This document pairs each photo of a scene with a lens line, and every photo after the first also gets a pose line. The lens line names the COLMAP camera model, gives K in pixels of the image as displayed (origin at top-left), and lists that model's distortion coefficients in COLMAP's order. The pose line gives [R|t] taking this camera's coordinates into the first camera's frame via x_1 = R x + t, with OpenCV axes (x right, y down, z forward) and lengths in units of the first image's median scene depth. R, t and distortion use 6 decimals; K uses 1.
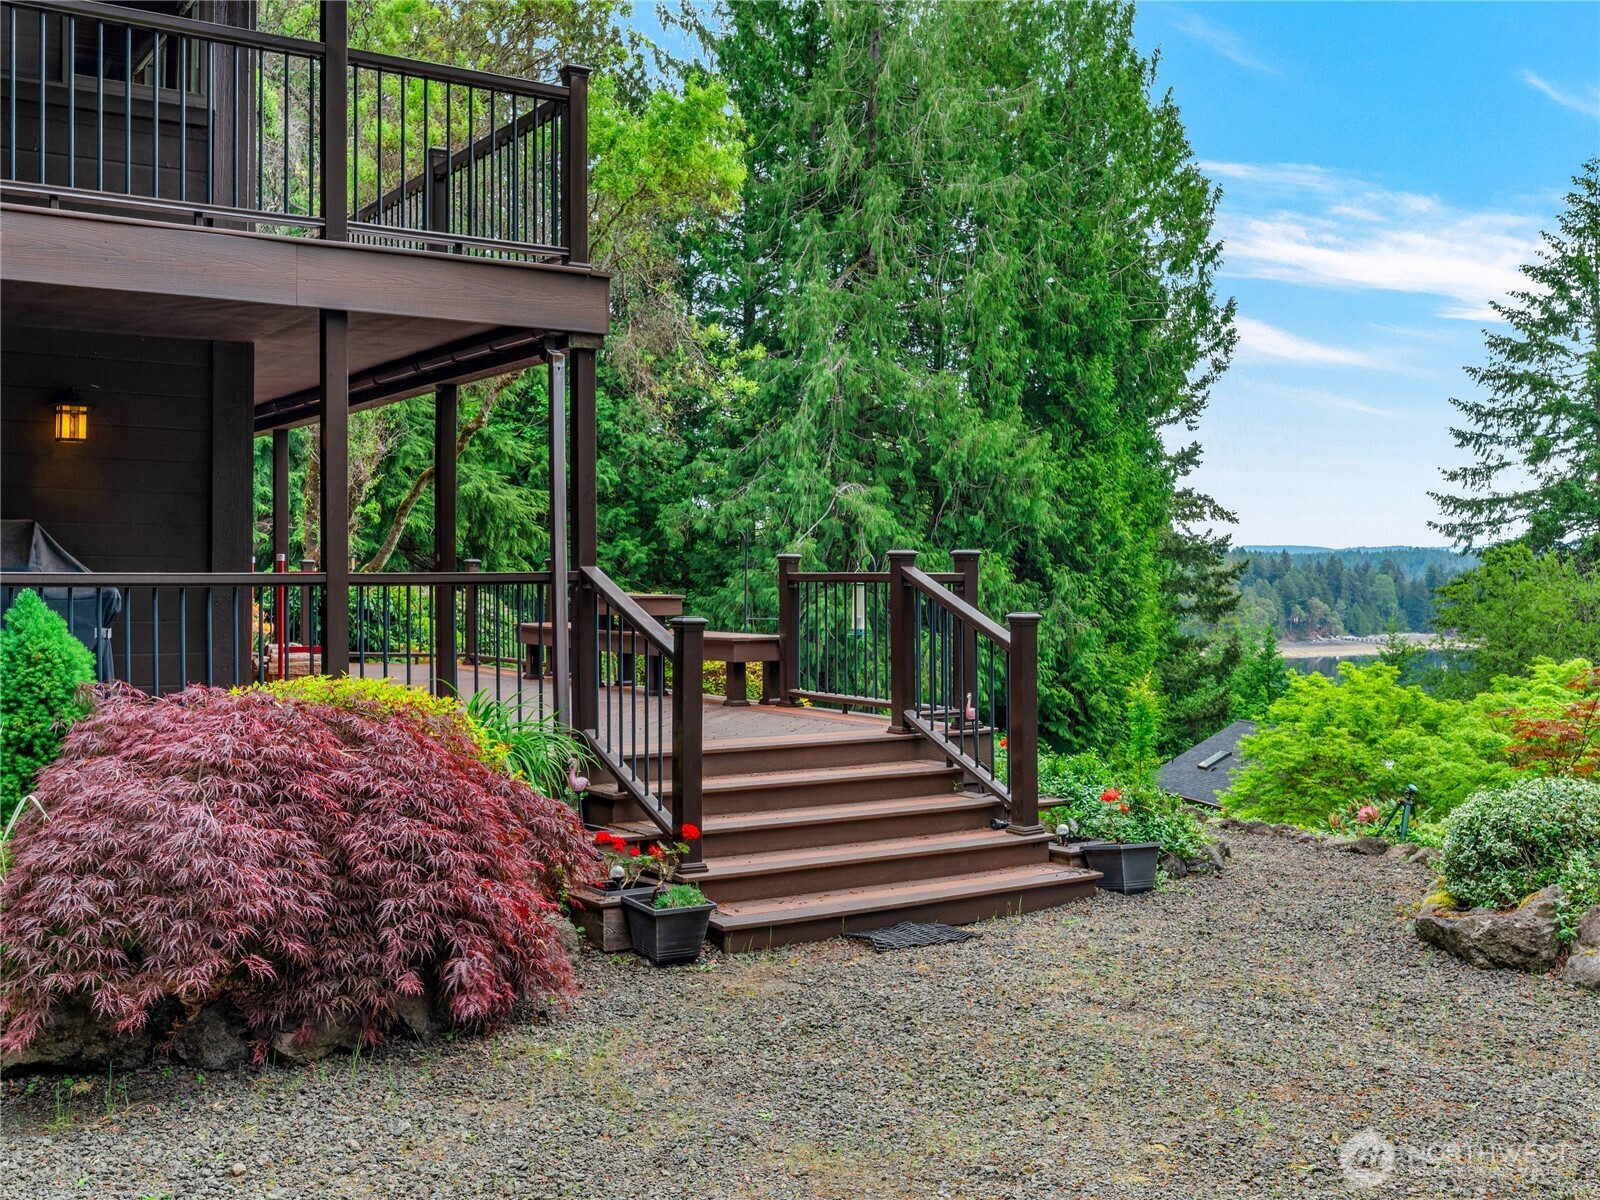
lens RADIAL K [[1643.5, 0, 798.8], [0, 1643.5, 596.8], [0, 0, 1]] dist [0.075516, 0.000000]
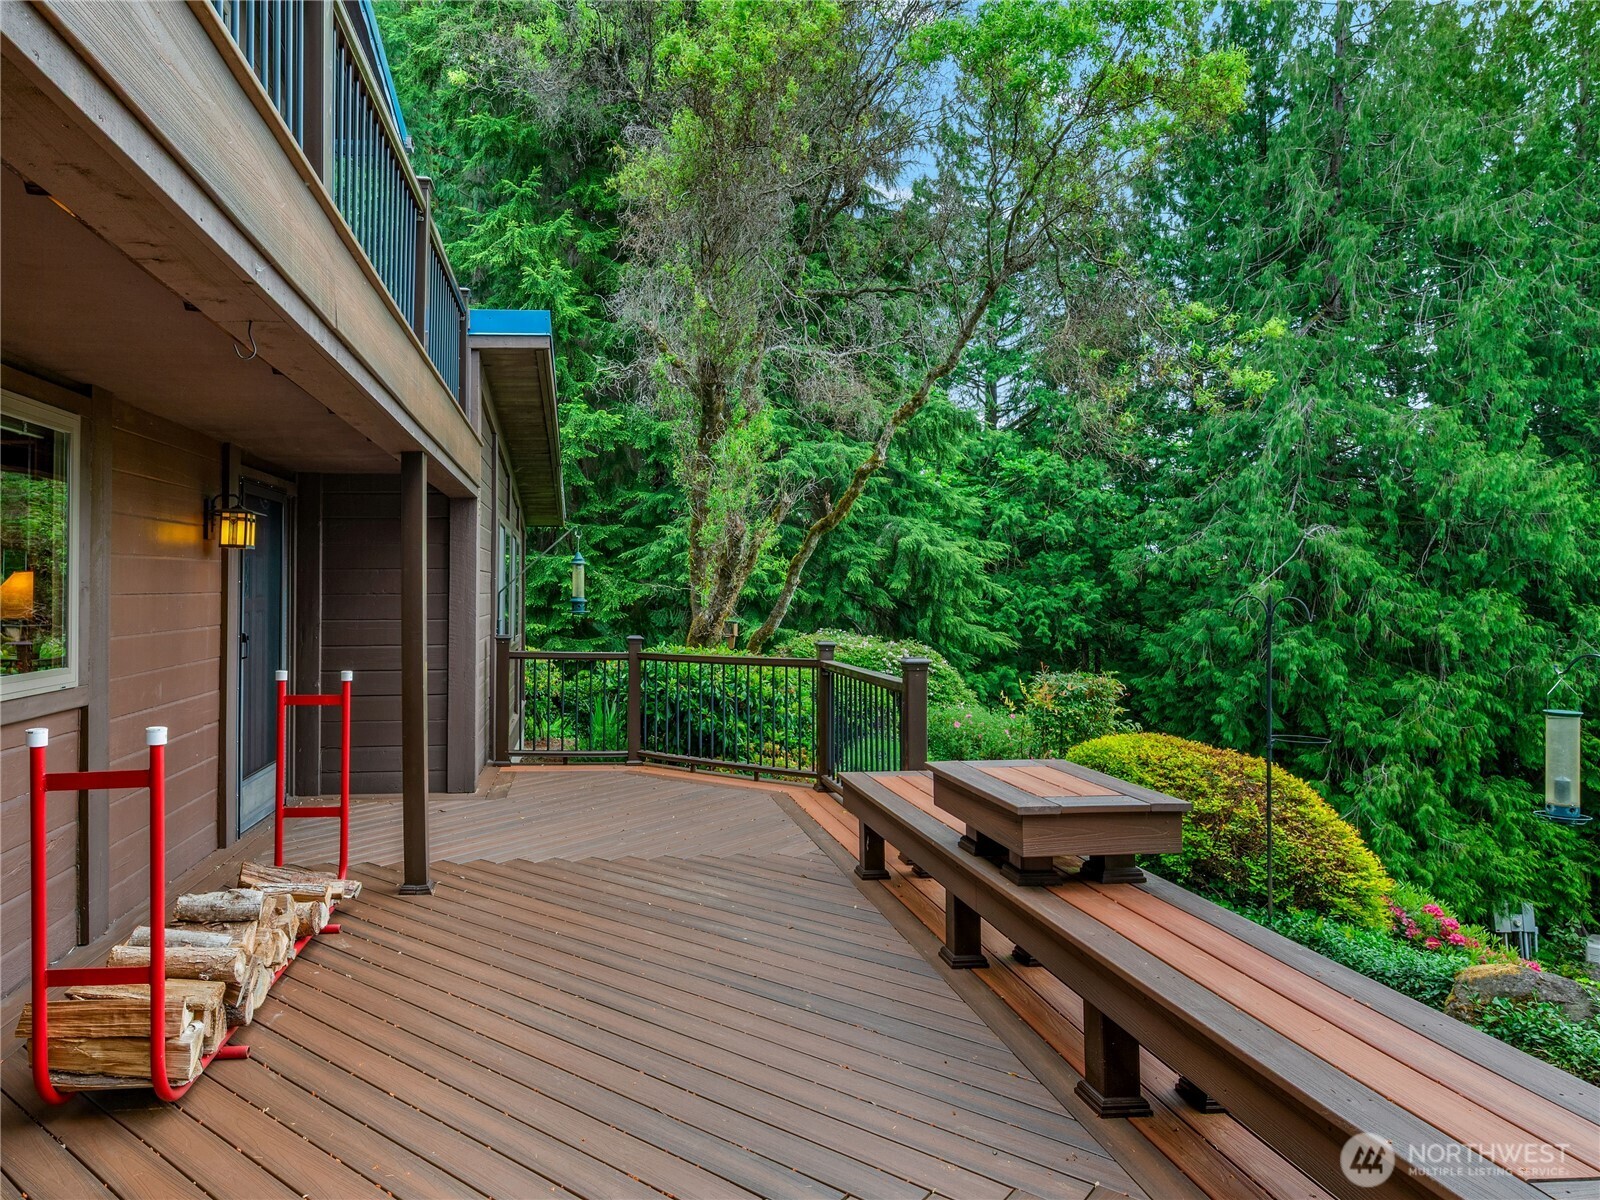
lens RADIAL K [[833.9, 0, 720.8], [0, 833.9, 571.4], [0, 0, 1]] dist [-0.000818, -0.000005]
pose [[0.865899, -0.011905, -0.500078, -0.031857], [-0.003835, 0.999529, -0.030436, -0.023310], [0.500205, 0.028272, 0.865445, 0.370952]]
